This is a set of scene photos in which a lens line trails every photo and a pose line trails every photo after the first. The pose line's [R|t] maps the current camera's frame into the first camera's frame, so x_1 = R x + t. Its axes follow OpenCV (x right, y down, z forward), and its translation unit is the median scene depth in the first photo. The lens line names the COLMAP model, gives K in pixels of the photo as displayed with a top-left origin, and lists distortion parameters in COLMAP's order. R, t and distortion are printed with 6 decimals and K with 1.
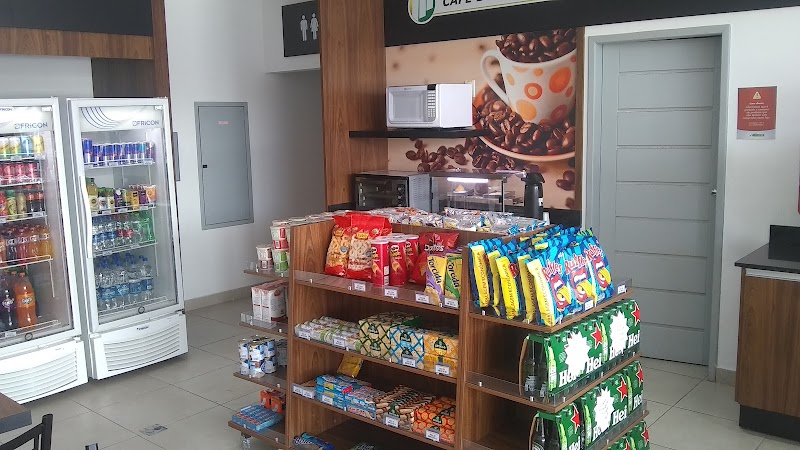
lens RADIAL K [[725.0, 0, 399.9], [0, 725.0, 214.2], [0, 0, 1]] dist [-0.000472, -0.011924]
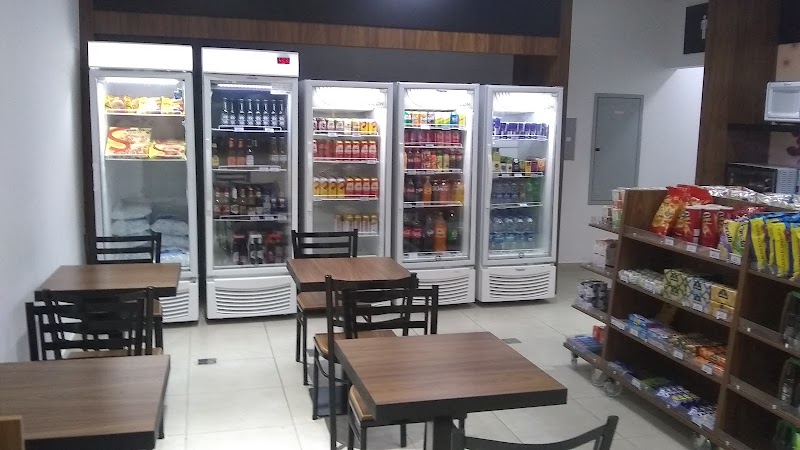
lens RADIAL K [[725.0, 0, 399.9], [0, 725.0, 214.2], [0, 0, 1]] dist [-0.000472, -0.011924]
pose [[0.829350, 0.117961, -0.546135, 0.213945], [-0.117530, 0.992421, 0.035878, 0.059767], [0.546228, 0.034432, 0.836928, -0.245305]]
